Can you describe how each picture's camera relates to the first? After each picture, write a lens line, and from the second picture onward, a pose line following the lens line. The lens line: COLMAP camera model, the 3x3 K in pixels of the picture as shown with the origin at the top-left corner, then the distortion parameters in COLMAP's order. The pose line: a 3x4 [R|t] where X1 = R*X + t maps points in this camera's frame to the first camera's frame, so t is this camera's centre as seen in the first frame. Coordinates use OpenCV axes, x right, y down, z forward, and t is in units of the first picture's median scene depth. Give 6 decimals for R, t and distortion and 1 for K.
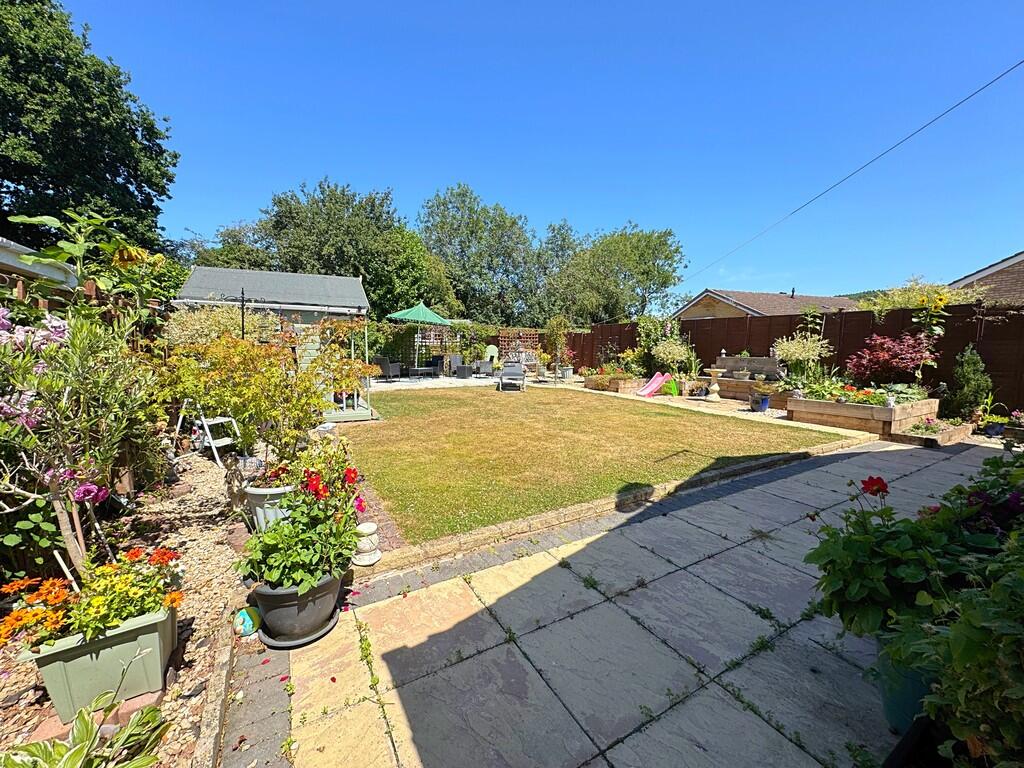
lens RADIAL K [[408.3, 0, 513.4], [0, 408.3, 384.1], [0, 0, 1]] dist [-0.004705, -0.000358]
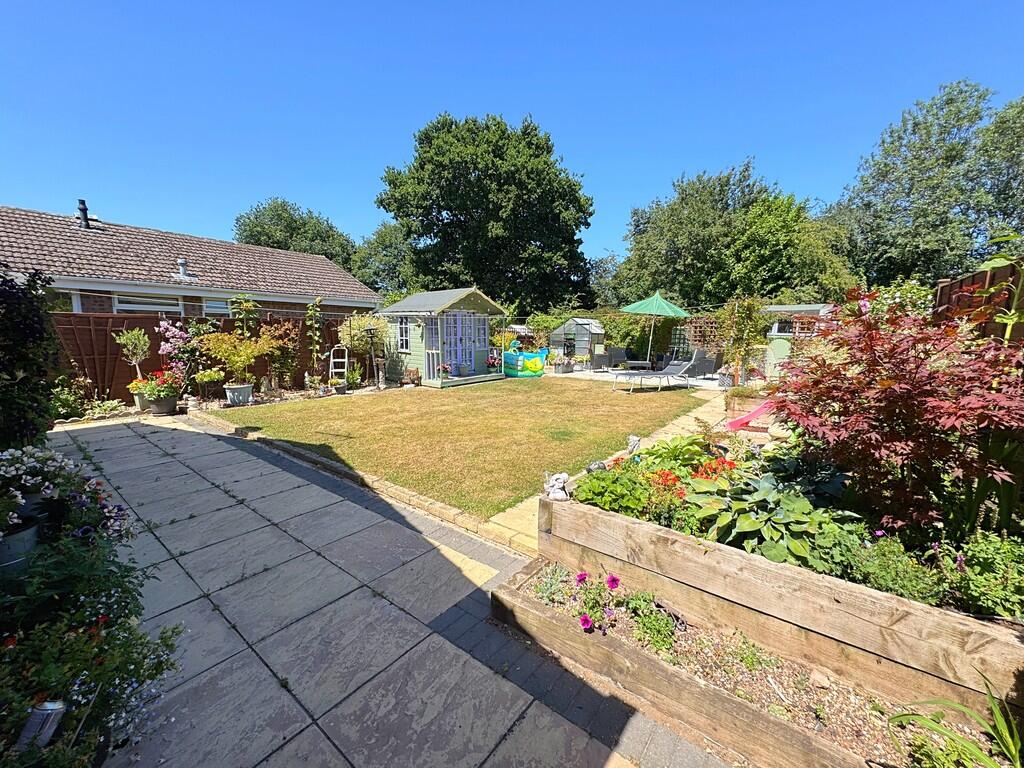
lens RADIAL K [[408.3, 0, 513.4], [0, 408.3, 383.8], [0, 0, 1]] dist [-0.004705, -0.000358]
pose [[0.373612, 0.114116, -0.920539, 1.463880], [-0.094519, 0.991922, 0.084604, -0.102633], [0.922757, 0.055399, 0.381380, 0.917527]]
